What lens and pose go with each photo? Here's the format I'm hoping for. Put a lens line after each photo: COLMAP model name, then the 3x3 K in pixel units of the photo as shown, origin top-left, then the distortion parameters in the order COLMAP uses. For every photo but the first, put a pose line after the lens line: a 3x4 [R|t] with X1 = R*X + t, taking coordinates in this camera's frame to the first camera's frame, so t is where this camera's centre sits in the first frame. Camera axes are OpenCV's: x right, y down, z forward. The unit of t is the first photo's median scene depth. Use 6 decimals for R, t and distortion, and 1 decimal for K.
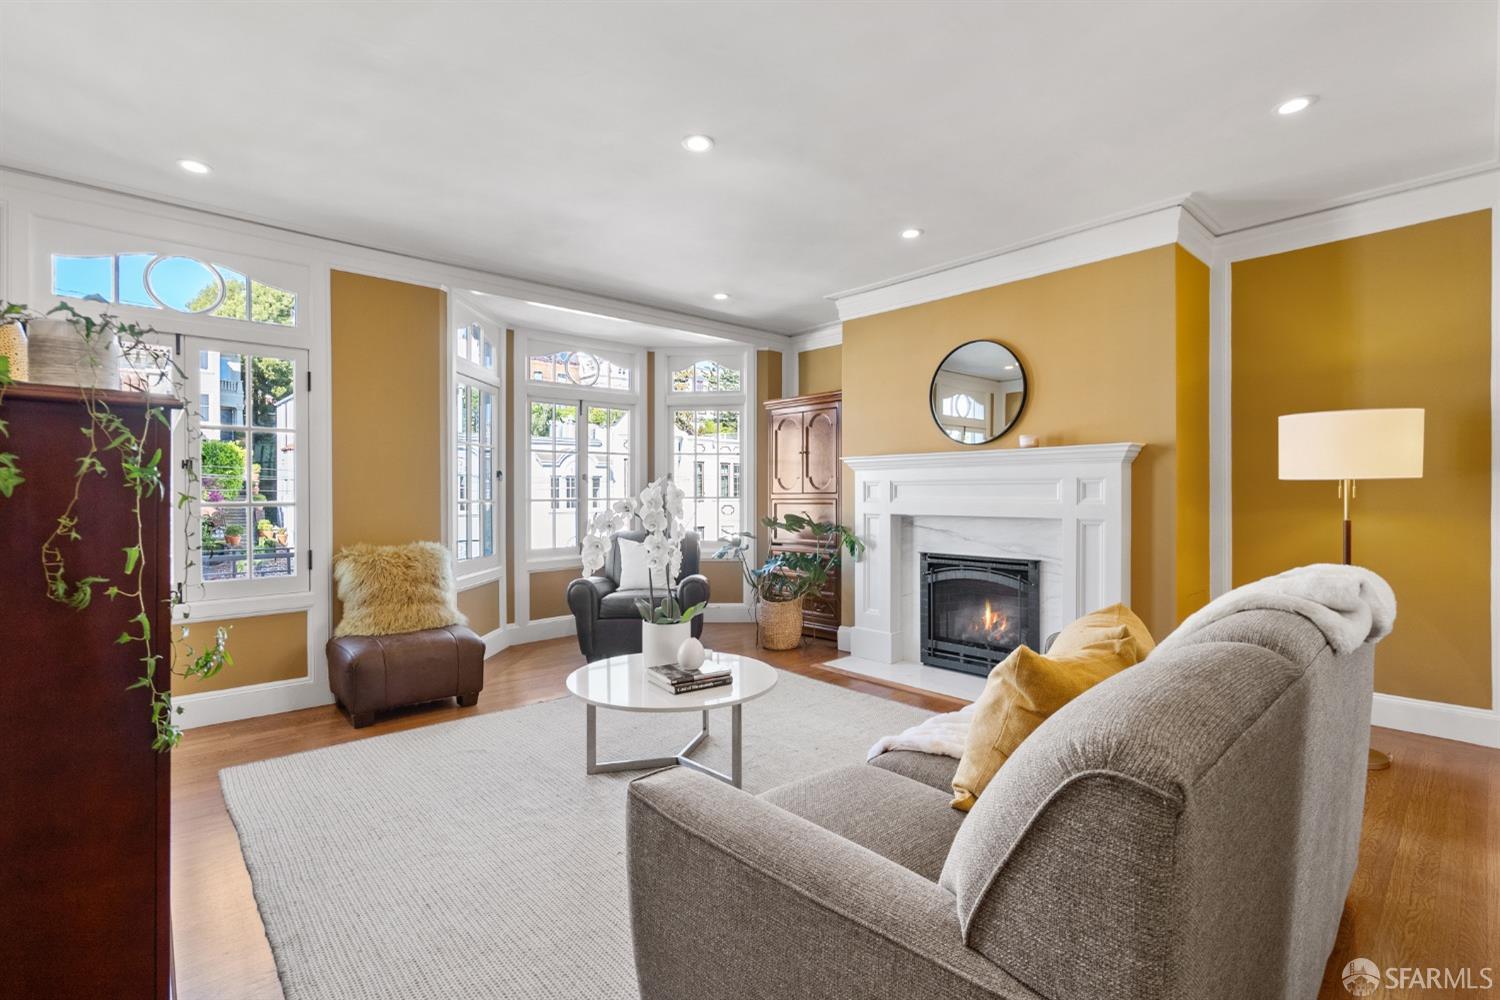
lens RADIAL K [[679.4, 0, 749.7], [0, 679.4, 498.4], [0, 0, 1]] dist [-0.002832, 0.000459]
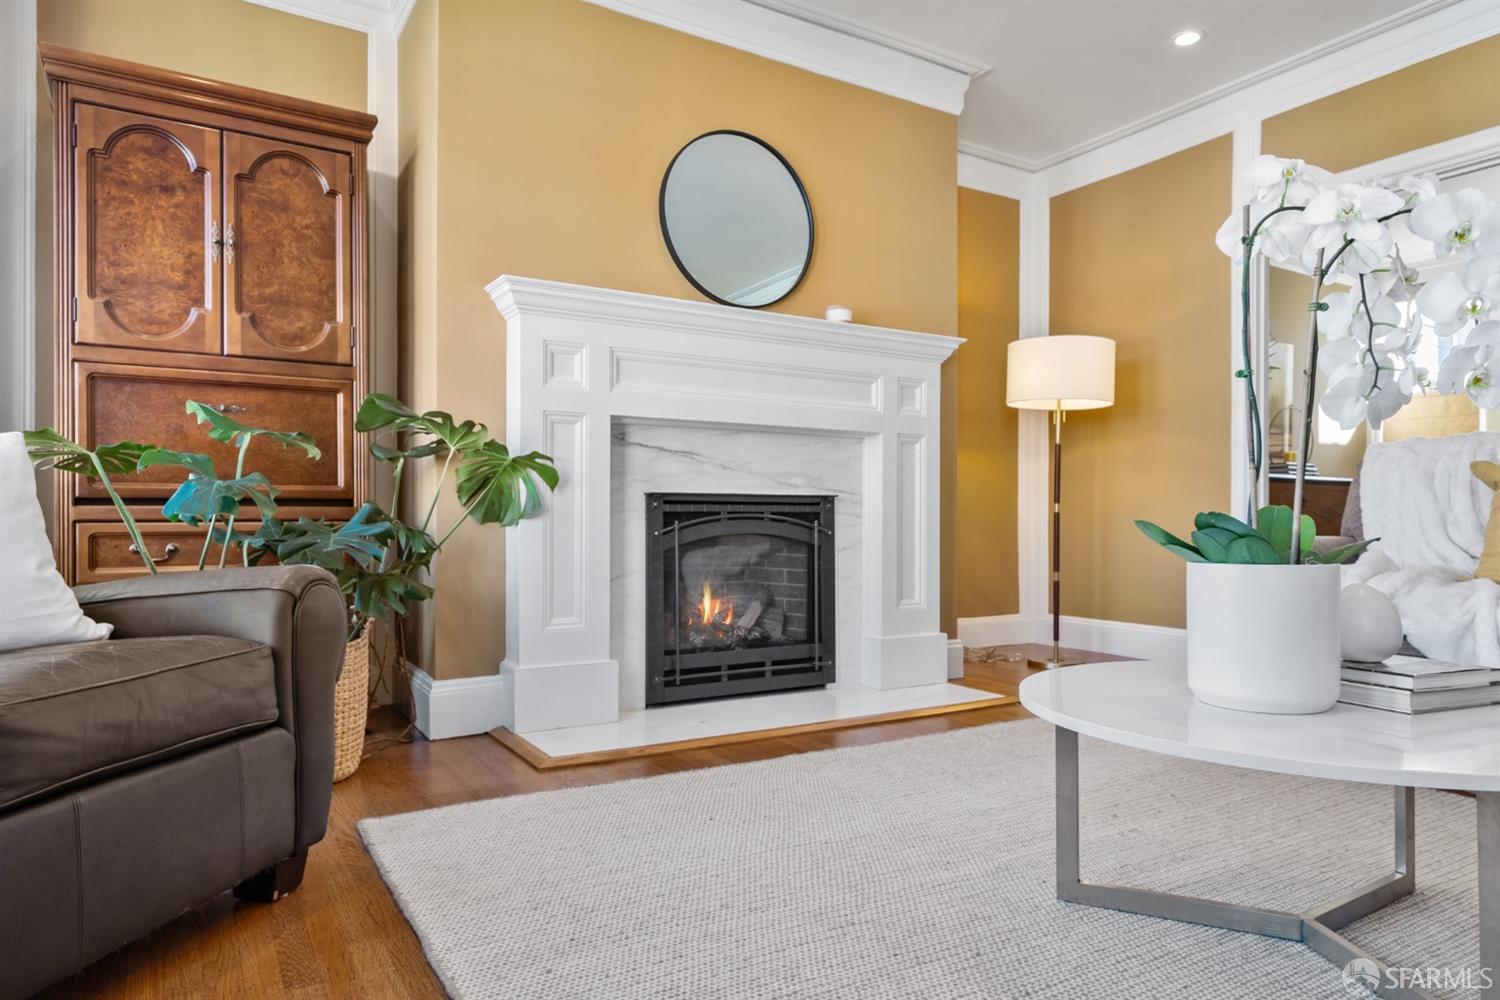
lens RADIAL K [[946.2, 0, 750.9], [0, 946.2, 527.2], [0, 0, 1]] dist [-0.002895, -0.000891]
pose [[0.188886, -0.003253, 0.981994, -0.533263], [0.005888, 0.999980, 0.002180, 0.124044], [-0.981981, 0.005370, 0.188902, 0.935807]]
